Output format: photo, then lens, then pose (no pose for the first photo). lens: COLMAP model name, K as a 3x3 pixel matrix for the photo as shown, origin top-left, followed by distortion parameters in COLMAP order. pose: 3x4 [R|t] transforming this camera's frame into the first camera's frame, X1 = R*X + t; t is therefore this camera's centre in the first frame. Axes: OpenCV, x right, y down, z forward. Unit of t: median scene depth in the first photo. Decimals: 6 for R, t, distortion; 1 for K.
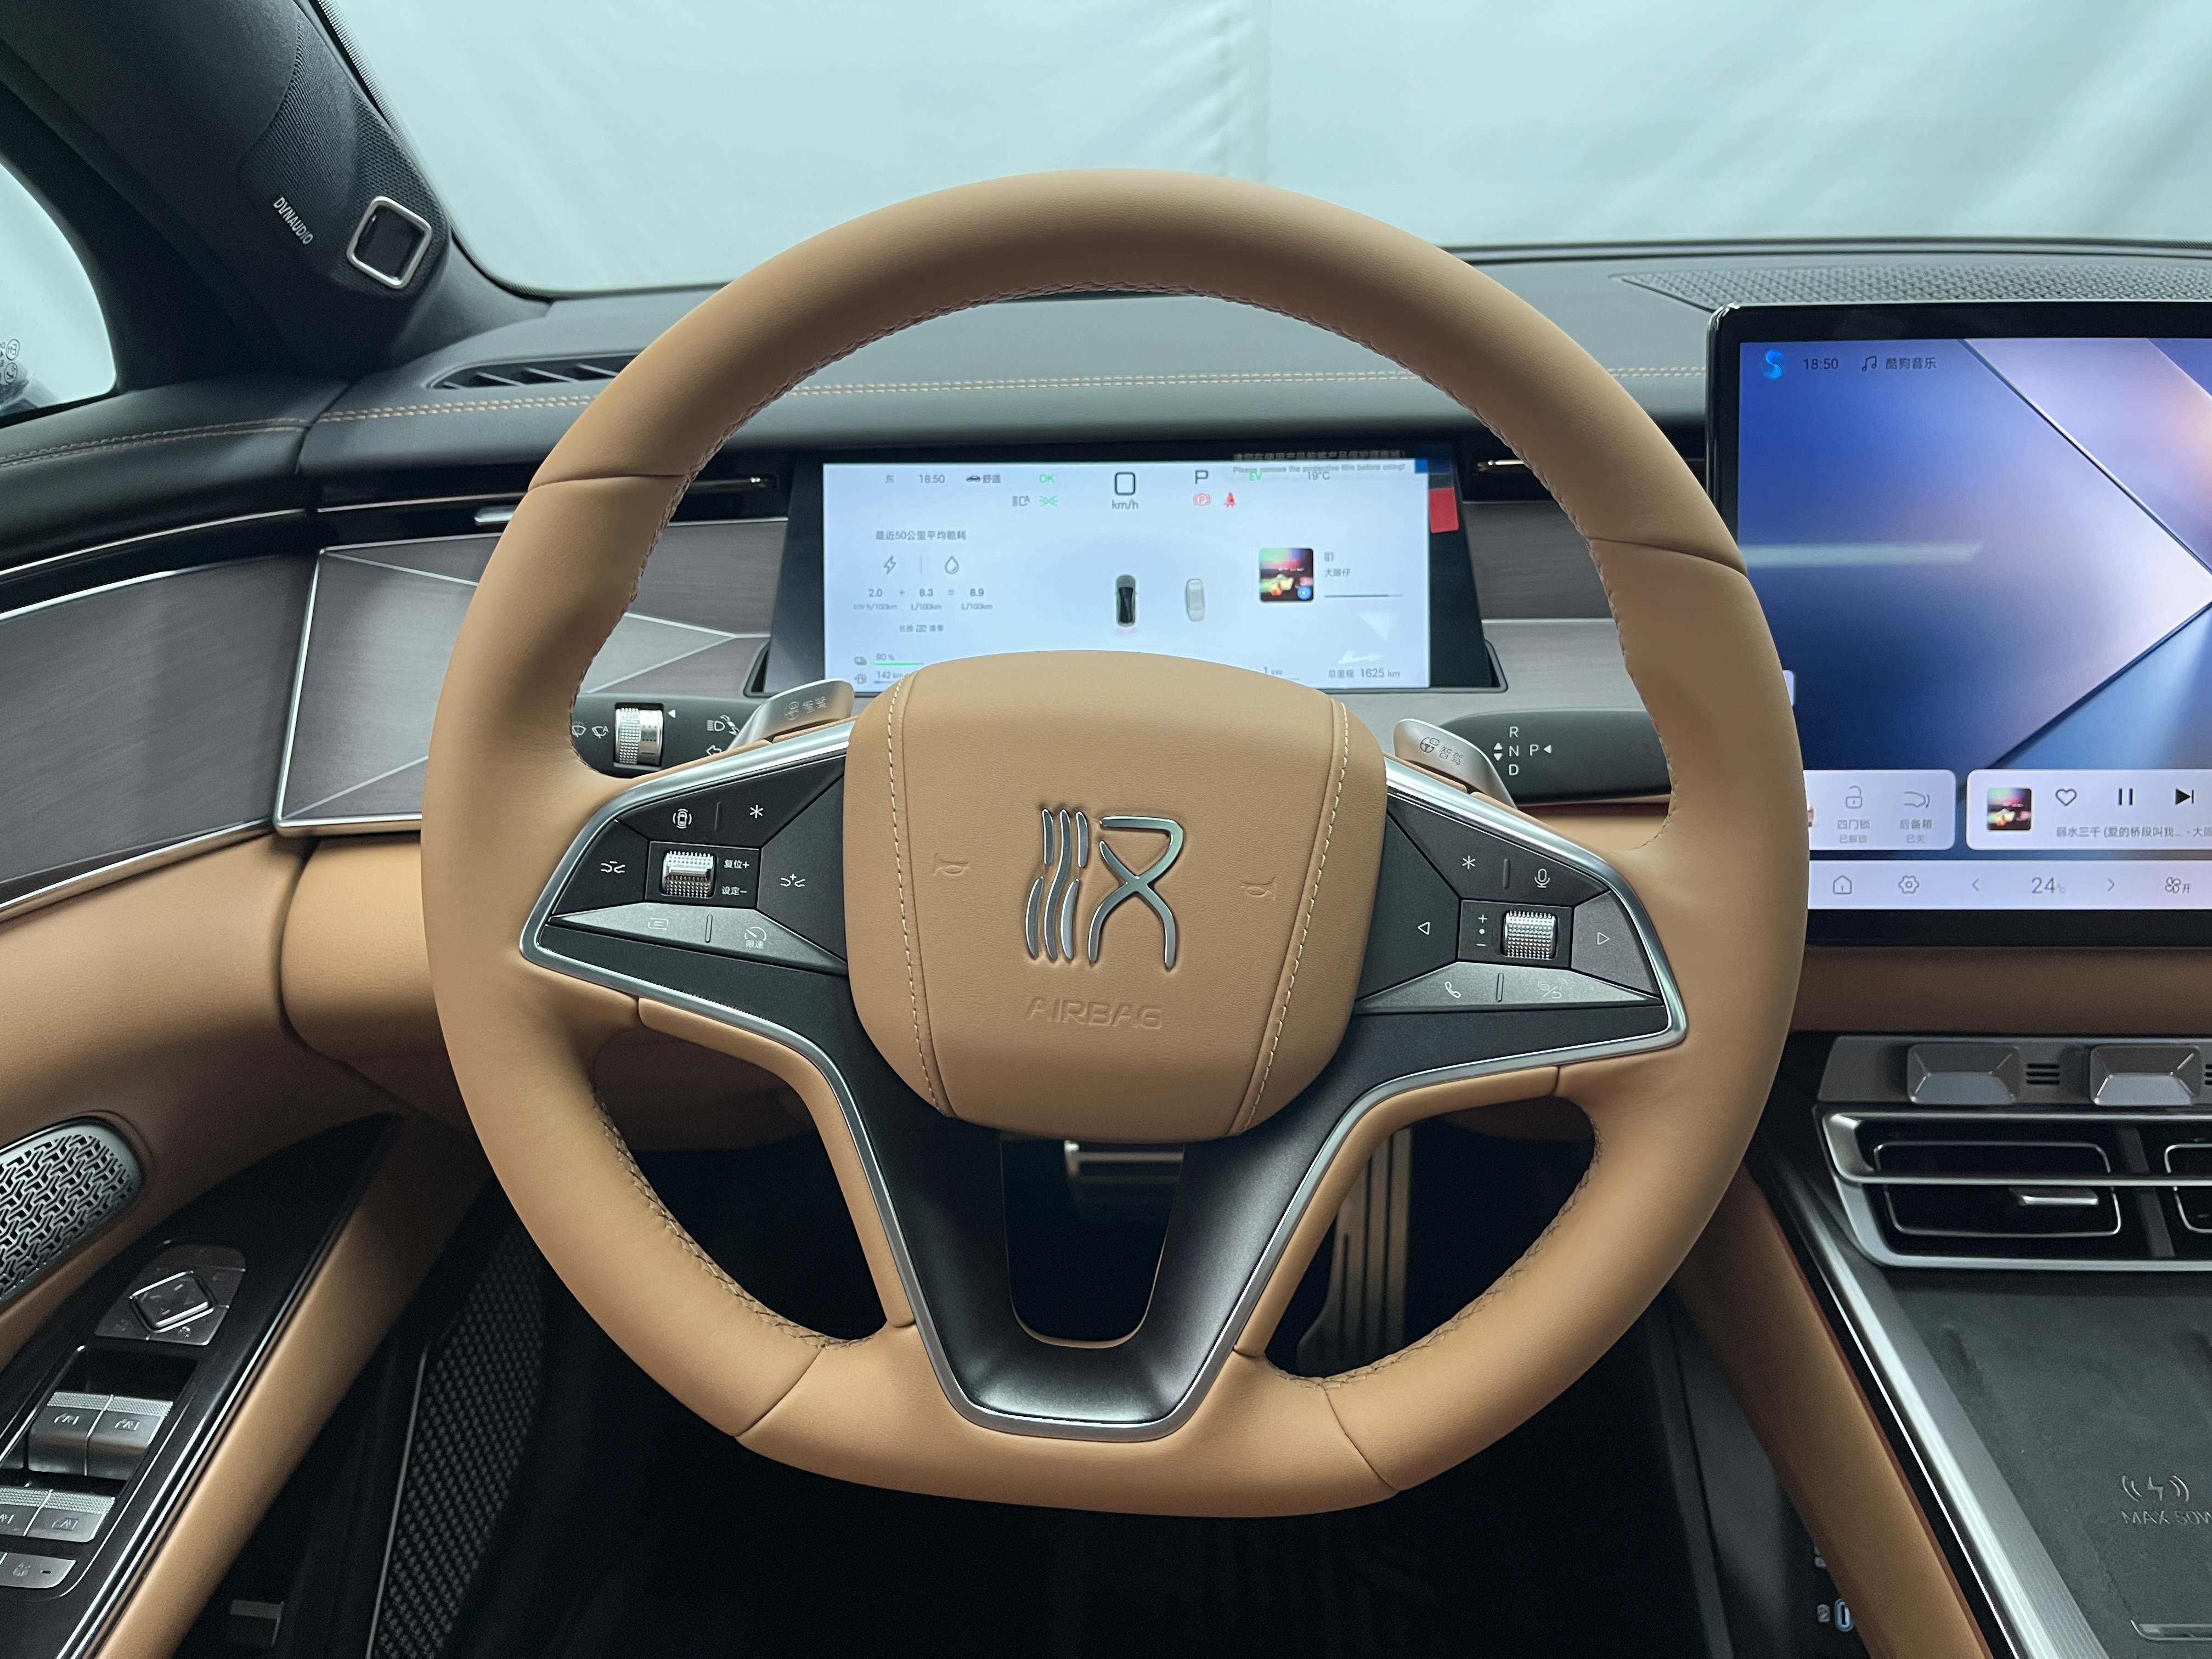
lens RADIAL K [[1693.2, 0, 1143.6], [0, 1693.2, 829.3], [0, 0, 1]] dist [0.003165, -0.034326]
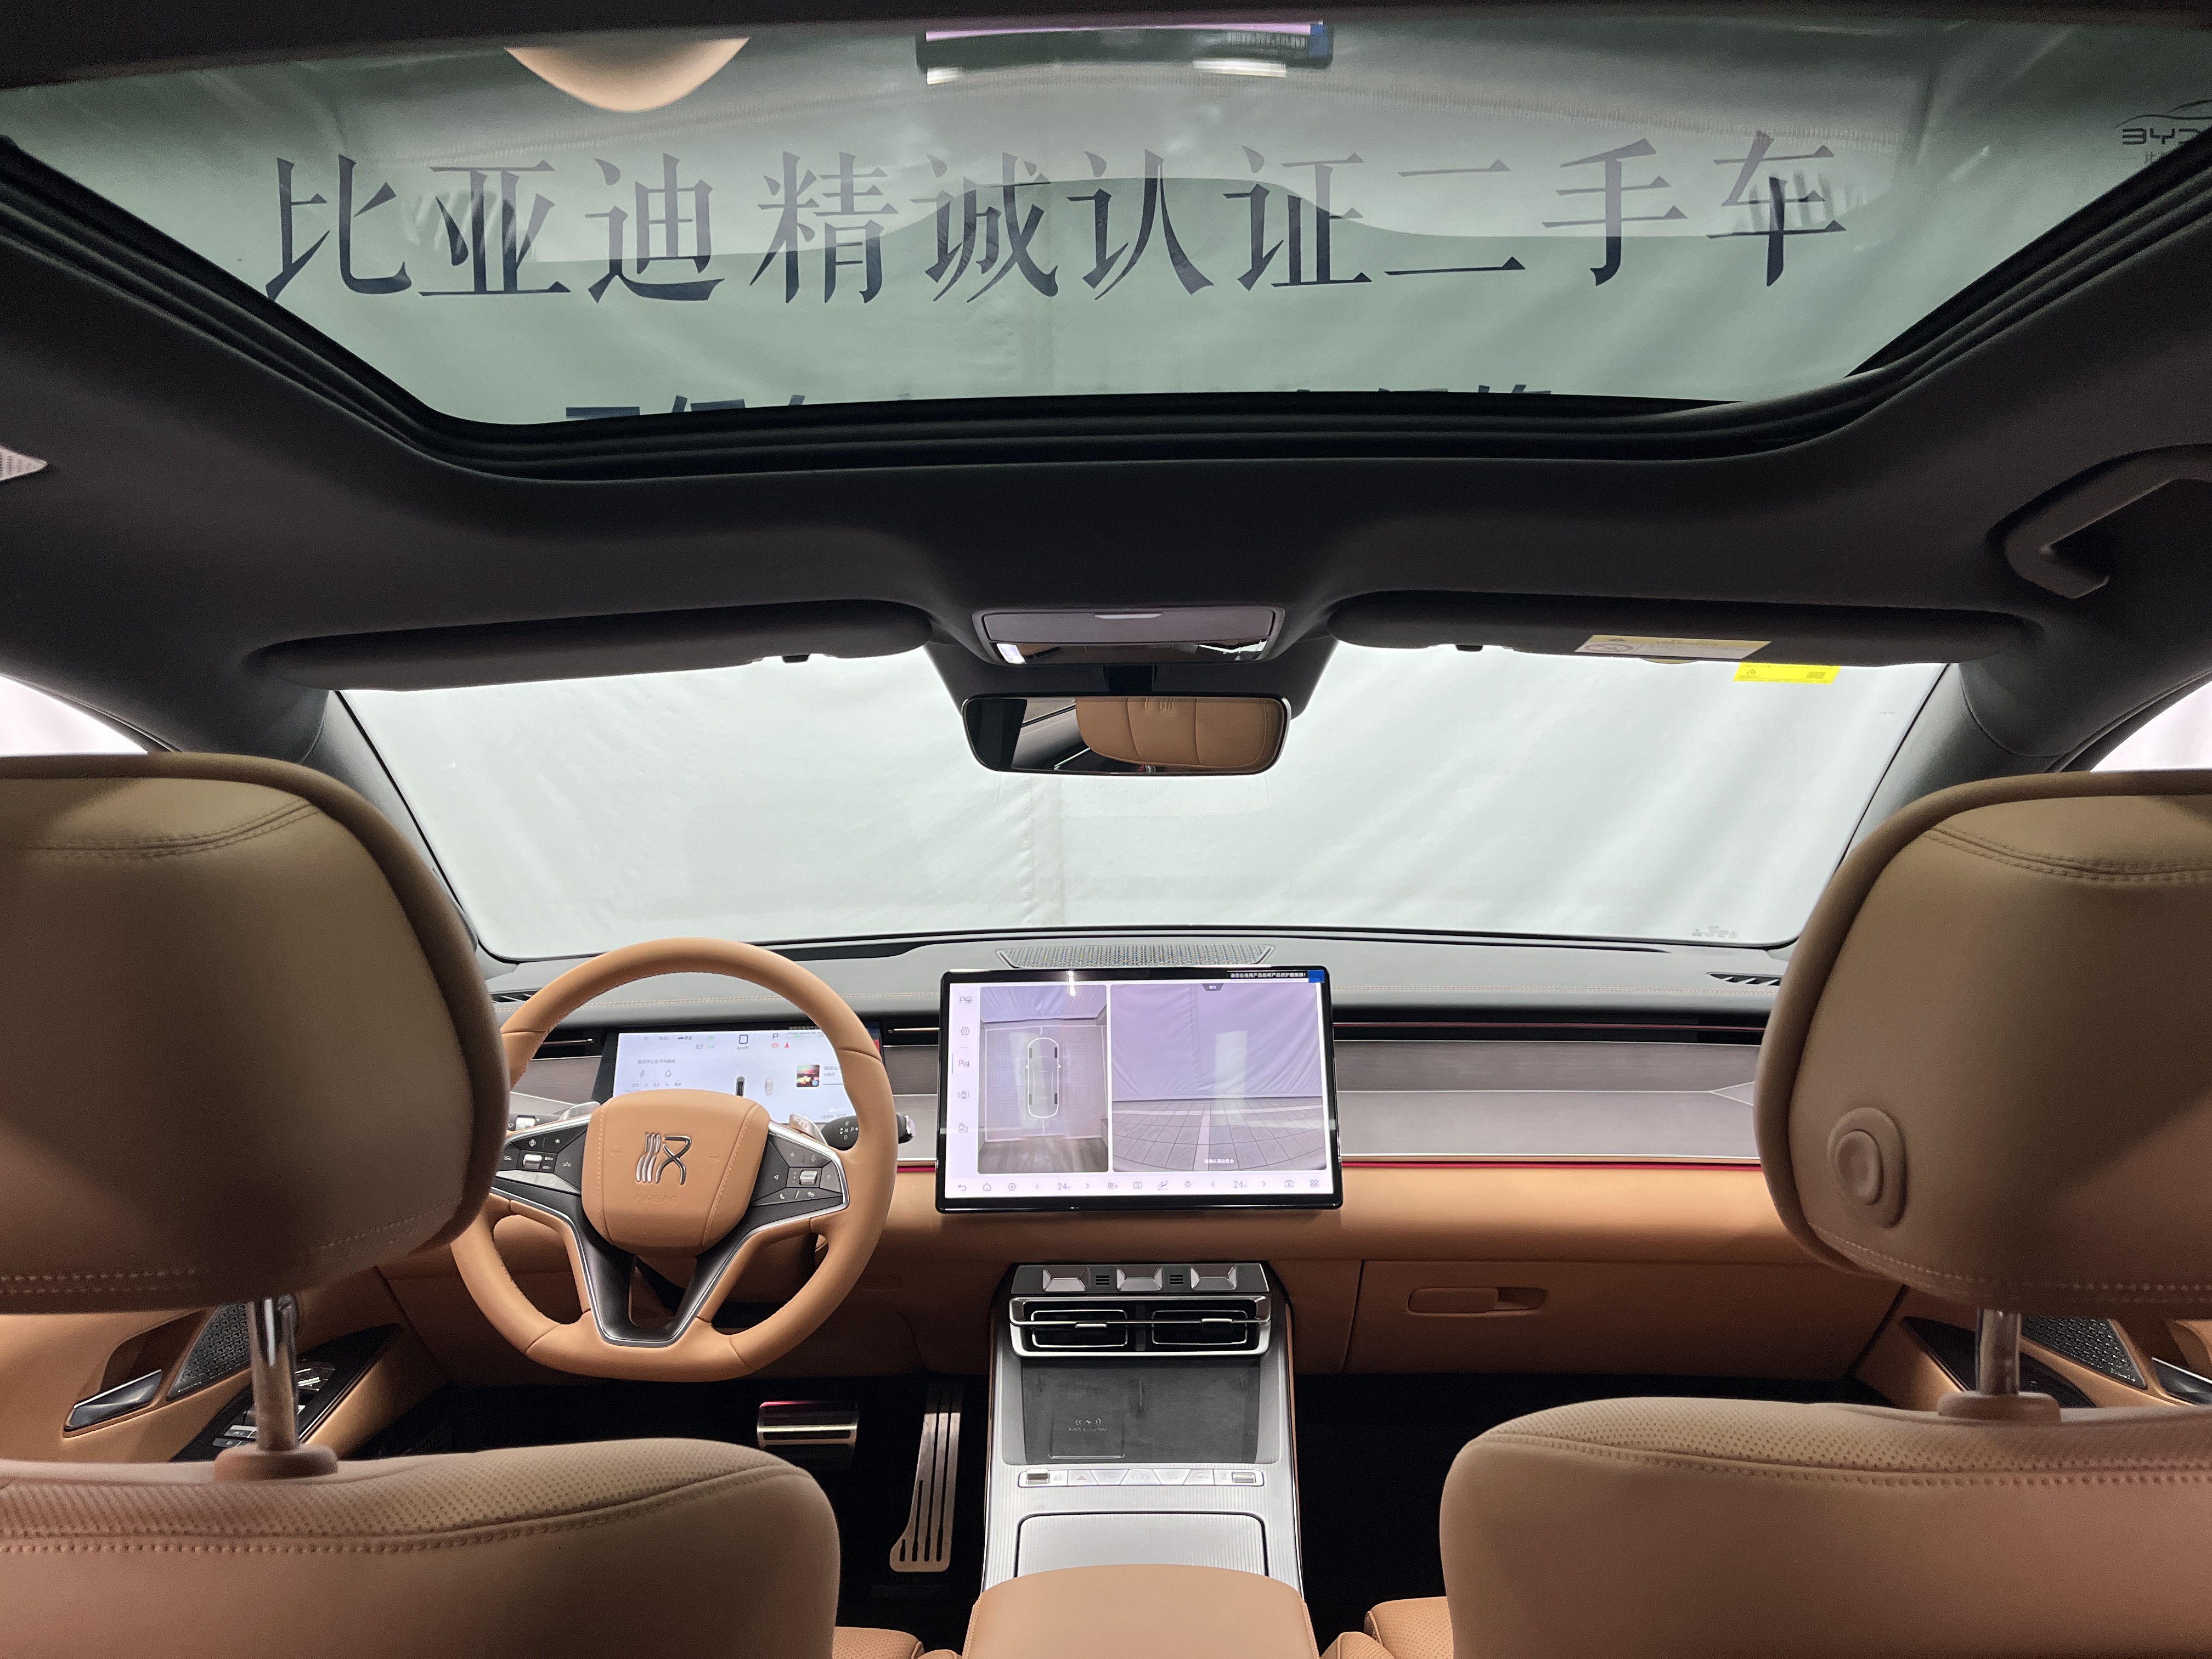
lens RADIAL K [[1687.3, 0, 1097.9], [0, 1687.3, 819.3], [0, 0, 1]] dist [0.005437, 0.006258]
pose [[0.999909, -0.008841, -0.010156, 0.623791], [0.004719, 0.936488, -0.350667, 0.417191], [0.012611, 0.350588, 0.936445, -1.623828]]
